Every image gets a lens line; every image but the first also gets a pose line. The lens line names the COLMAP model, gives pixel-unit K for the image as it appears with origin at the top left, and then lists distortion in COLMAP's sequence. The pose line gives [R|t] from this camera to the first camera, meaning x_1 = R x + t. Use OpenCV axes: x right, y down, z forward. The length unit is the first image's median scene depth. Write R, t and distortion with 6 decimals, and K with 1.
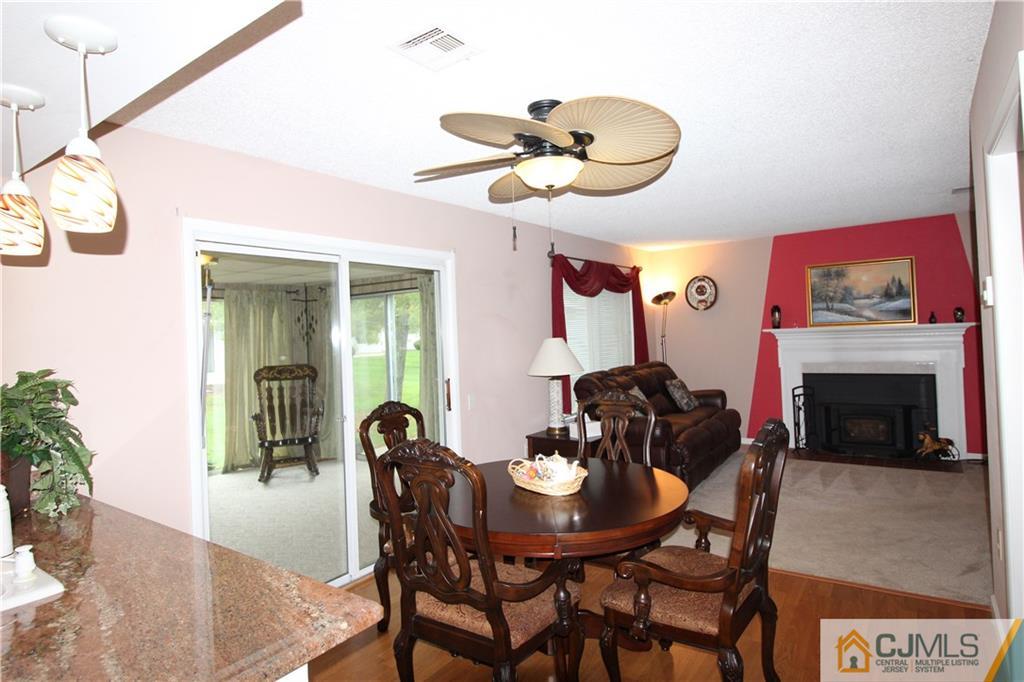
lens RADIAL K [[561.3, 0, 510.5], [0, 561.3, 324.3], [0, 0, 1]] dist [0.012123, -0.016530]
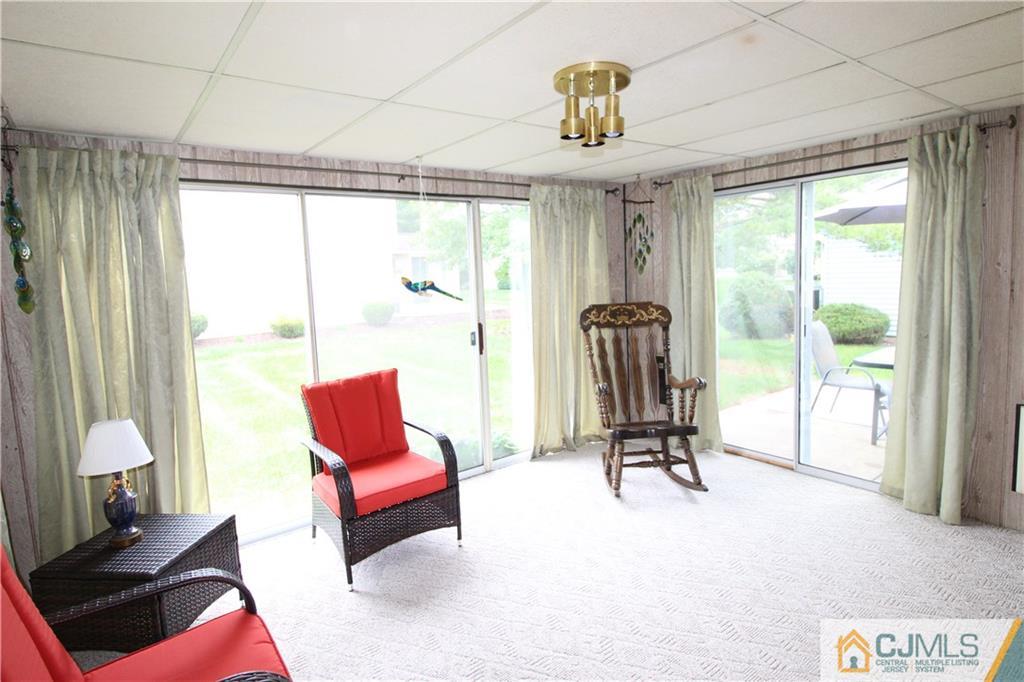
lens RADIAL K [[560.8, 0, 508.5], [0, 560.8, 323.9], [0, 0, 1]] dist [0.013787, -0.017598]
pose [[0.951450, 0.029177, -0.306417, -0.378838], [0.008729, 0.992539, 0.121614, 0.020331], [0.307680, -0.118385, 0.944097, 0.418341]]
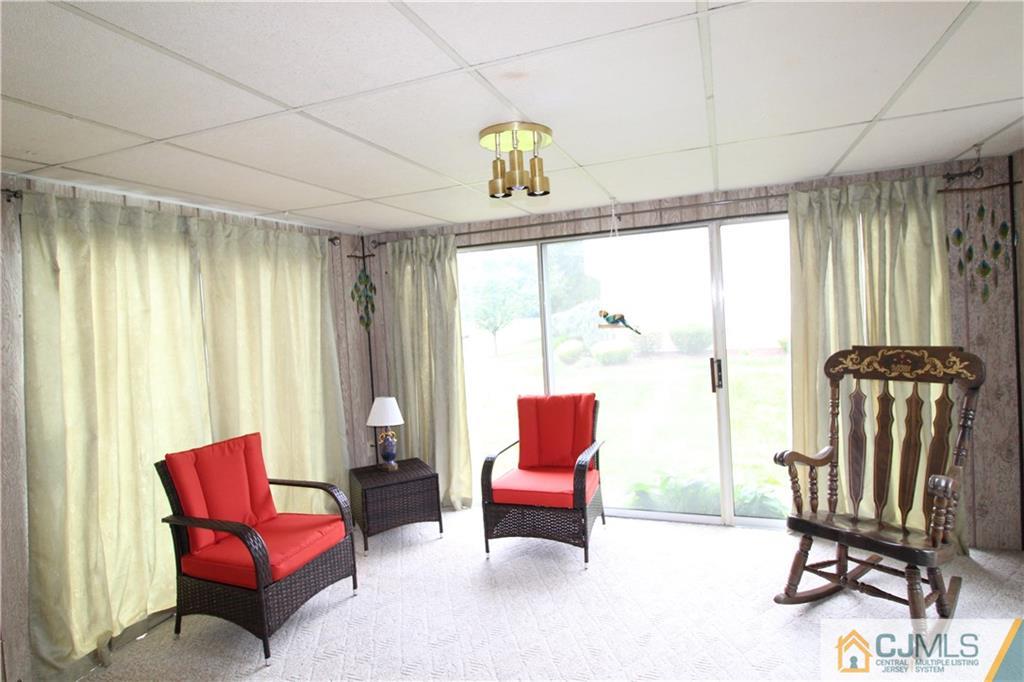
lens RADIAL K [[545.7, 0, 508.6], [0, 545.7, 322.5], [0, 0, 1]] dist [-0.001351, -0.001251]
pose [[0.228421, 0.045408, -0.972503, -0.073153], [0.062889, 0.996137, 0.061283, 0.011286], [0.971529, -0.075158, 0.224683, 0.711581]]
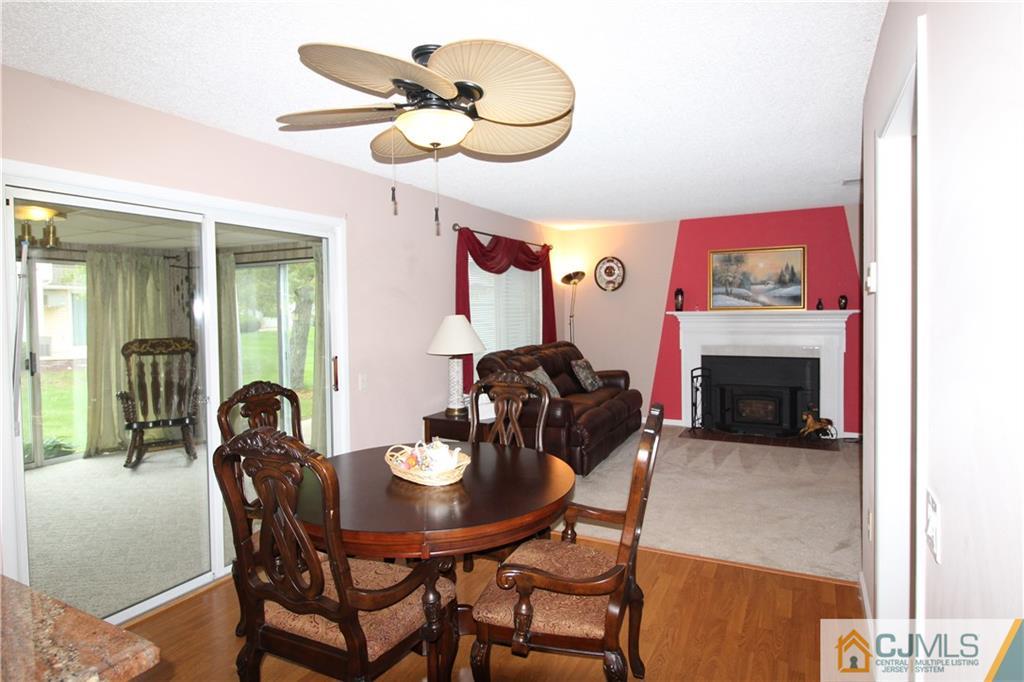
lens RADIAL K [[560.8, 0, 508.5], [0, 560.8, 323.9], [0, 0, 1]] dist [0.013787, -0.017598]
pose [[0.990137, 0.021693, 0.138413, 0.030291], [-0.027037, 0.998955, 0.036844, 0.001750], [-0.137470, -0.040223, 0.989689, 0.038832]]
